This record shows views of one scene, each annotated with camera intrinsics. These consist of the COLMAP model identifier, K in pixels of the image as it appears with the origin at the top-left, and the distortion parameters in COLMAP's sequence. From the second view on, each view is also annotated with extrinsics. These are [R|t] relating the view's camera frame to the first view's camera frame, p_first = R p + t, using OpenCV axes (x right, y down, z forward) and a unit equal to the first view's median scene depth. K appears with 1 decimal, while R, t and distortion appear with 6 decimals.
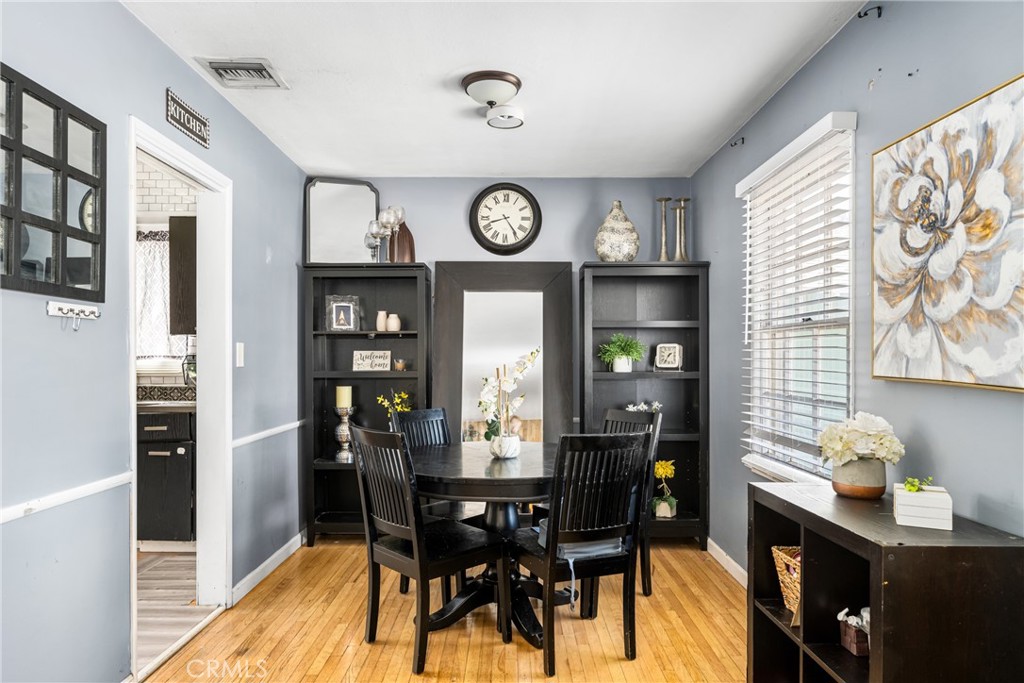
lens RADIAL K [[646.7, 0, 509.9], [0, 646.7, 356.8], [0, 0, 1]] dist [-0.000745, 0.001790]
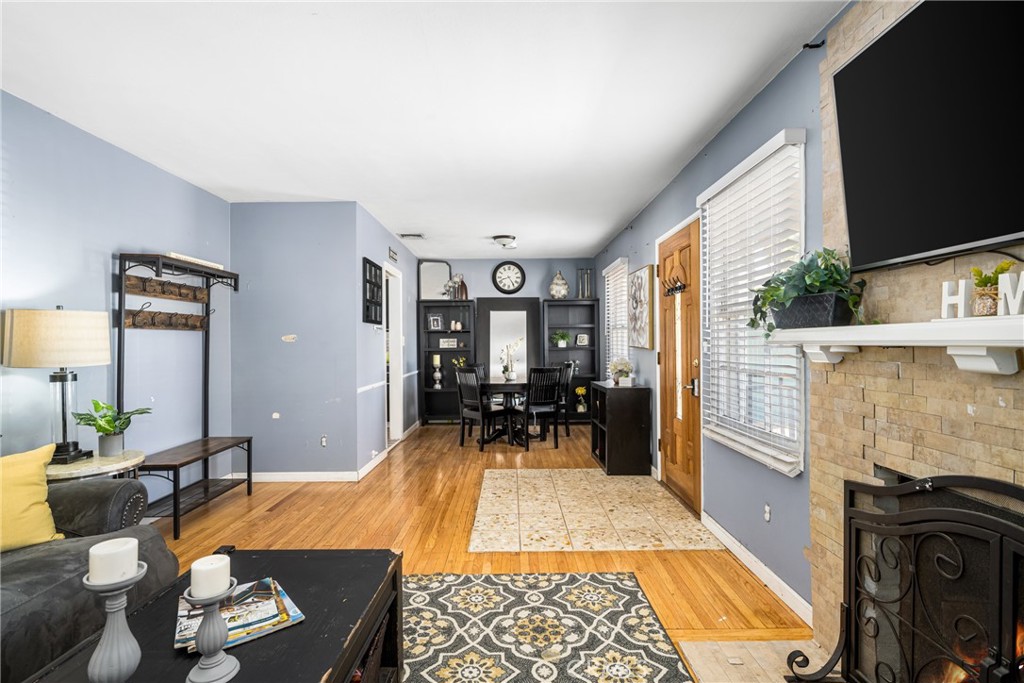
lens RADIAL K [[492.2, 0, 514.1], [0, 492.2, 339.0], [0, 0, 1]] dist [0.005724, -0.000627]
pose [[0.999921, -0.009005, 0.008786, -0.007708], [0.009040, 0.999952, -0.003908, 0.000070], [-0.008750, 0.003987, 0.999954, -0.898309]]
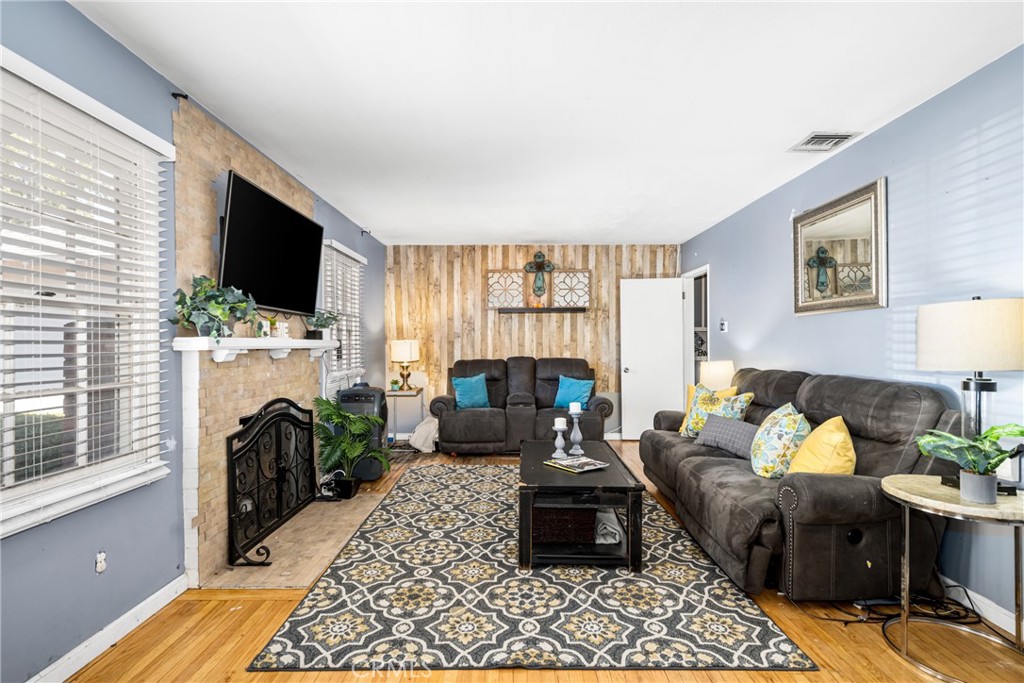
lens RADIAL K [[492.2, 0, 511.8], [0, 492.2, 343.6], [0, 0, 1]] dist [0.005724, -0.000627]
pose [[-0.999995, -0.001629, 0.002854, -0.117316], [-0.001647, 0.999979, -0.006331, 0.002772], [-0.002844, -0.006336, -0.999976, 0.440646]]
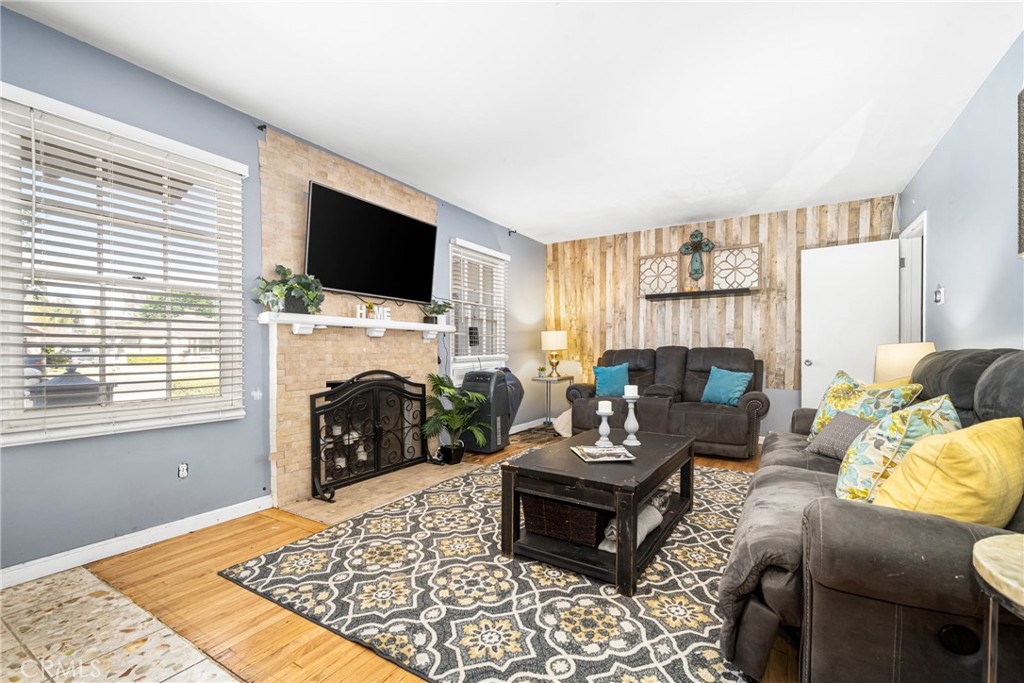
lens RADIAL K [[441.7, 0, 517.2], [0, 441.7, 354.9], [0, 0, 1]] dist [0.002675, 0.000928]
pose [[-0.854569, -0.007982, 0.519277, -0.485599], [-0.004383, 0.999957, 0.008157, 0.060104], [-0.519320, 0.004695, -0.854567, 0.187539]]
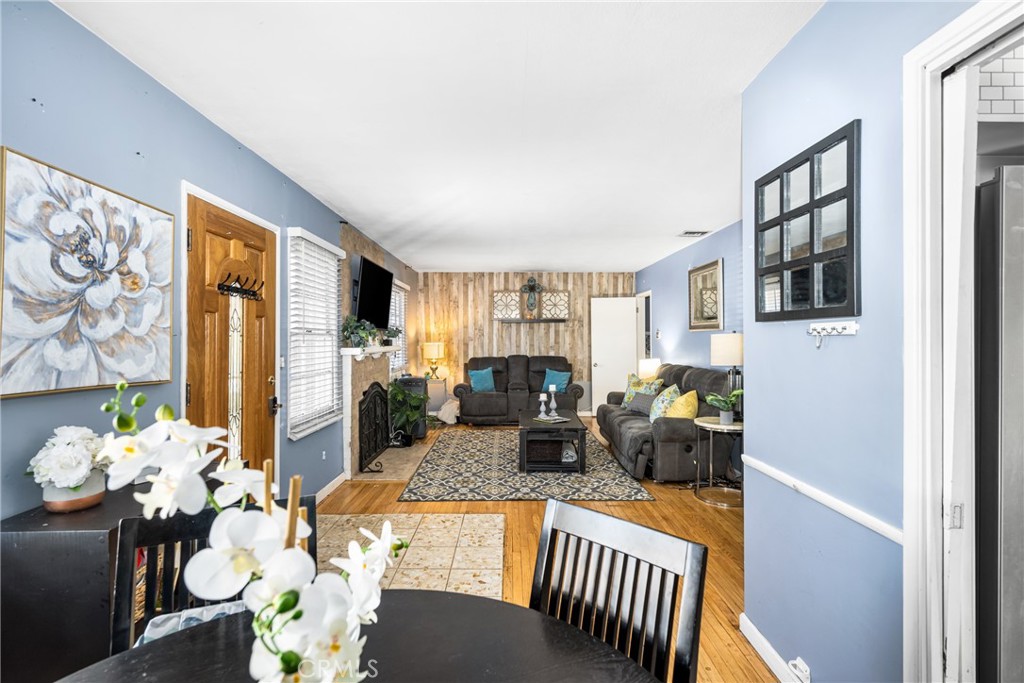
lens RADIAL K [[494.9, 0, 510.1], [0, 494.9, 337.7], [0, 0, 1]] dist [0.021902, 0.000146]
pose [[-0.999977, -0.002325, -0.006426, -0.089308], [-0.002281, 0.999974, -0.006788, -0.030803], [0.006442, -0.006773, -0.999956, 1.122133]]
